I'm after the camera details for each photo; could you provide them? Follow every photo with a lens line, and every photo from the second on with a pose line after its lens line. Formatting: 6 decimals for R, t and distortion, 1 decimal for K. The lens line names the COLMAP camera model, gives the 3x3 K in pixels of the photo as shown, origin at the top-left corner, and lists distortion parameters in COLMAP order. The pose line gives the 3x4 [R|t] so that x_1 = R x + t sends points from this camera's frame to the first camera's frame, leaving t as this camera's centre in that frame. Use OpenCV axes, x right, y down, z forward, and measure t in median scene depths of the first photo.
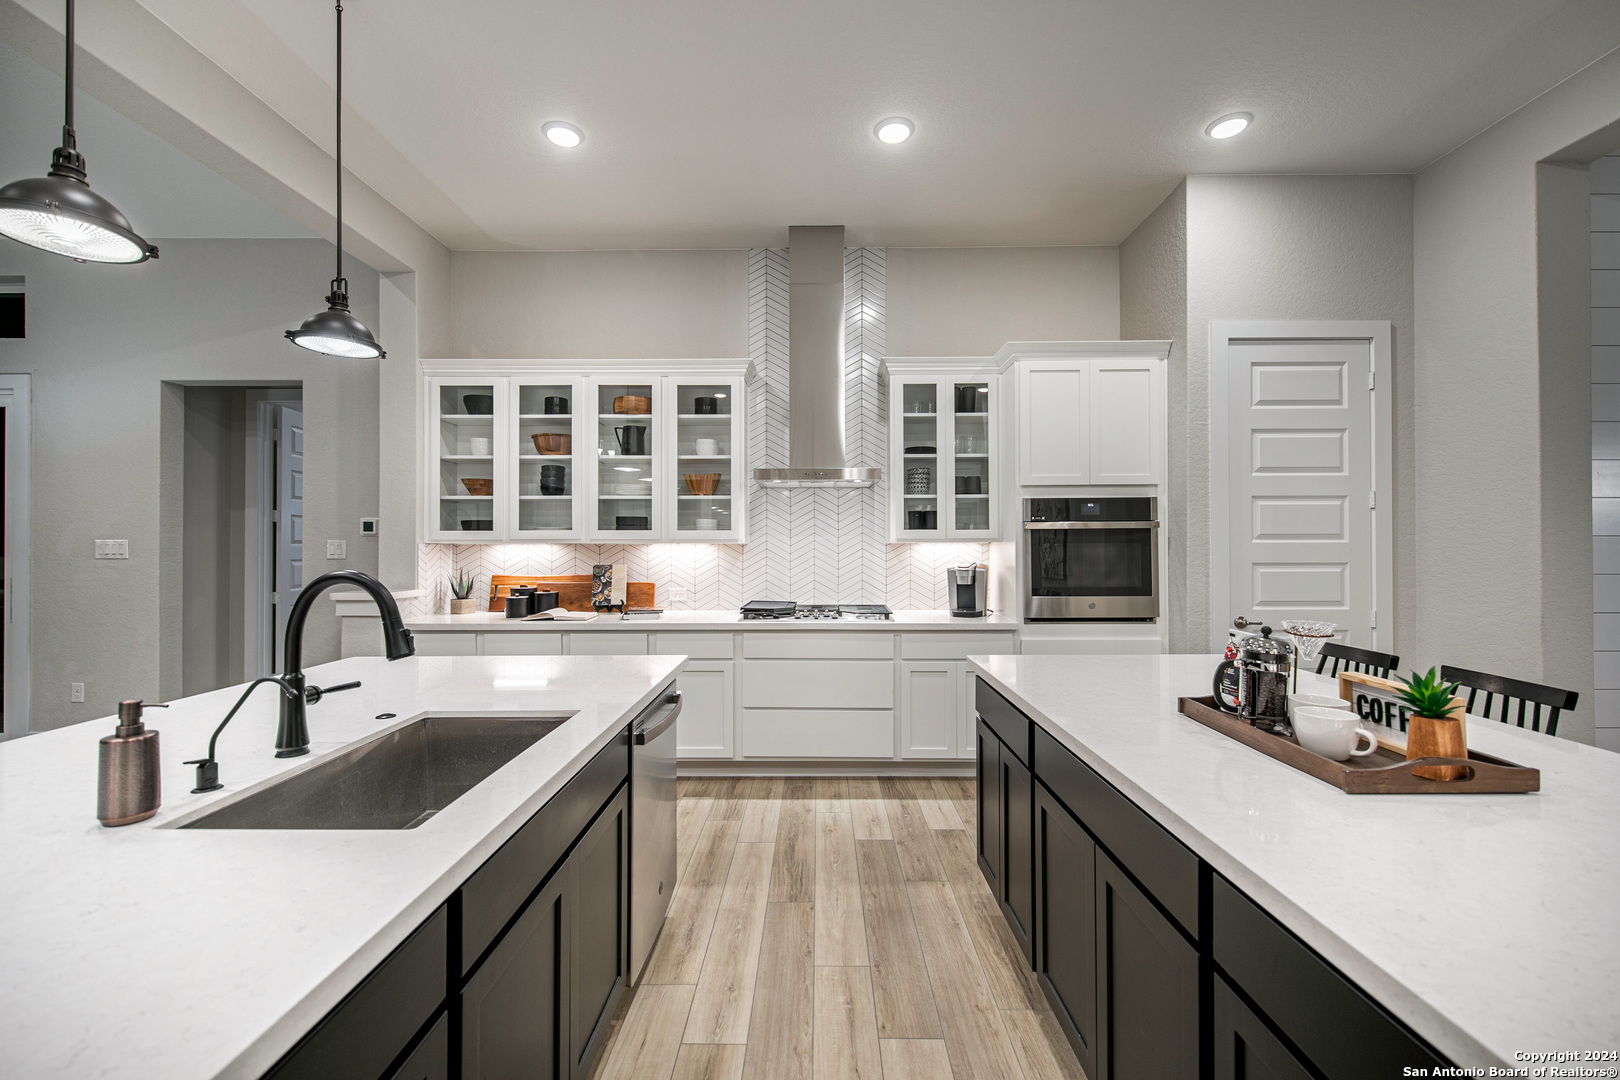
lens RADIAL K [[681.2, 0, 784.2], [0, 681.2, 537.6], [0, 0, 1]] dist [0.009089, -0.002347]
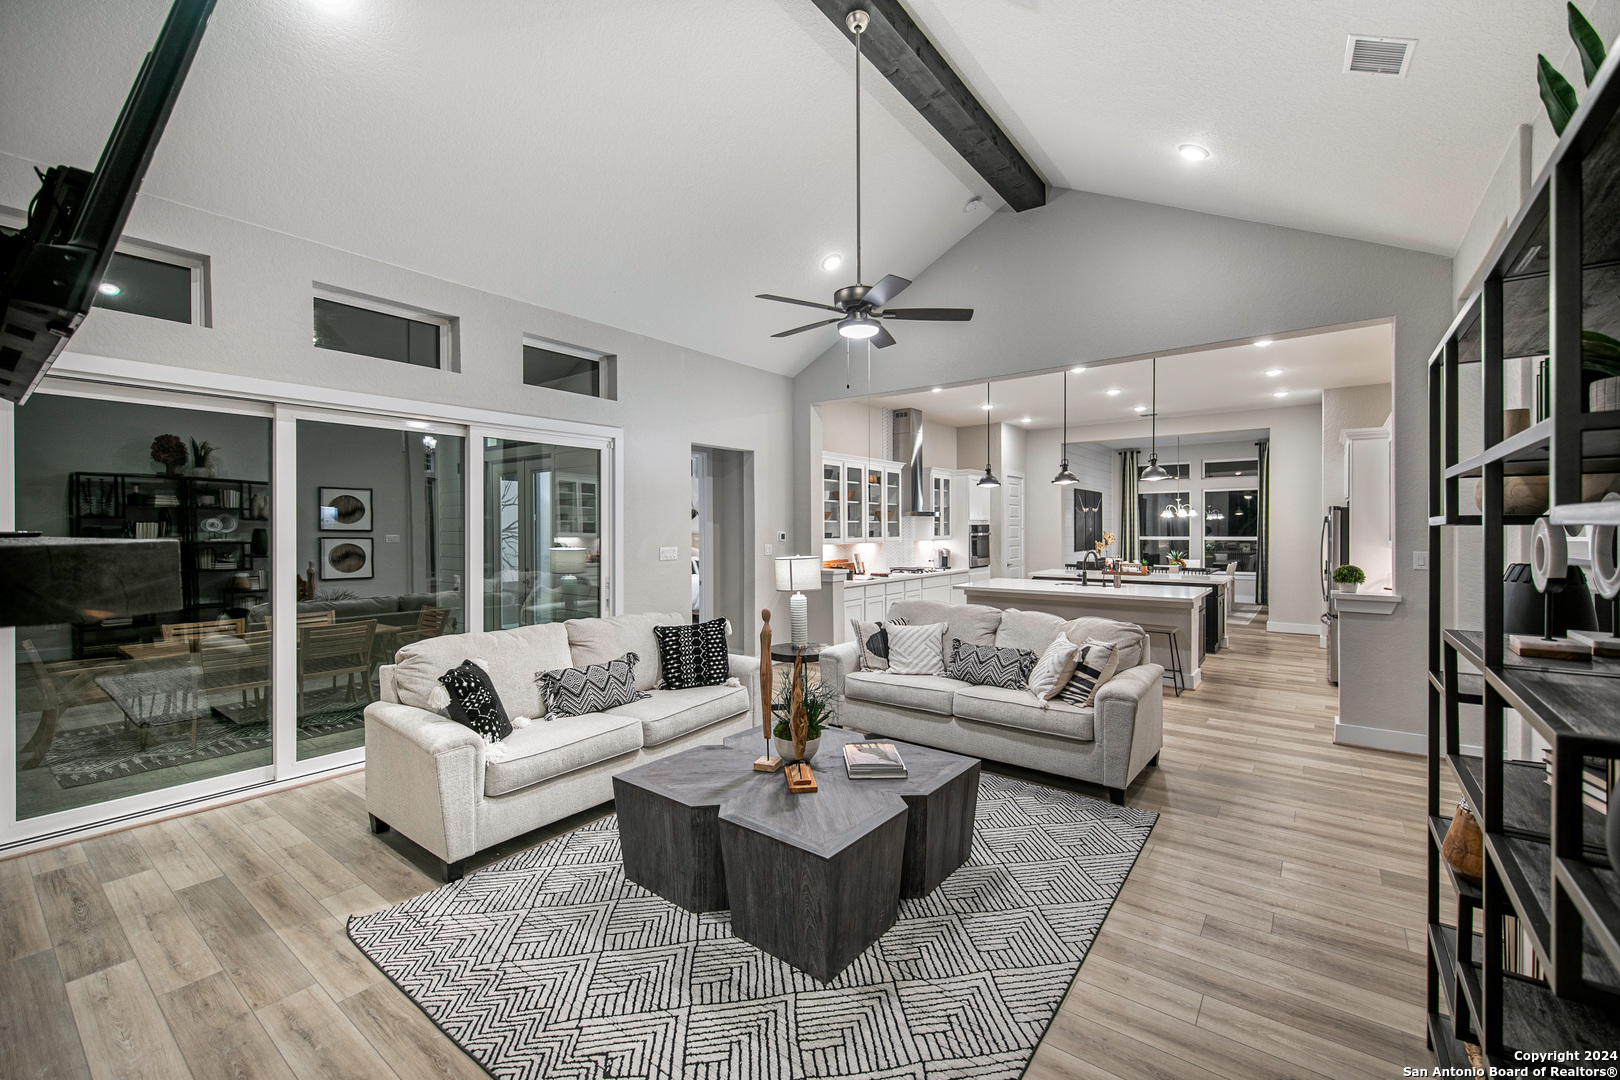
lens RADIAL K [[681.2, 0, 810.7], [0, 681.2, 537.4], [0, 0, 1]] dist [0.009089, -0.002347]
pose [[0.598087, -0.010501, 0.801363, -2.113853], [0.000238, 0.999916, 0.012925, -0.038081], [-0.801431, -0.007539, 0.598039, -0.155306]]
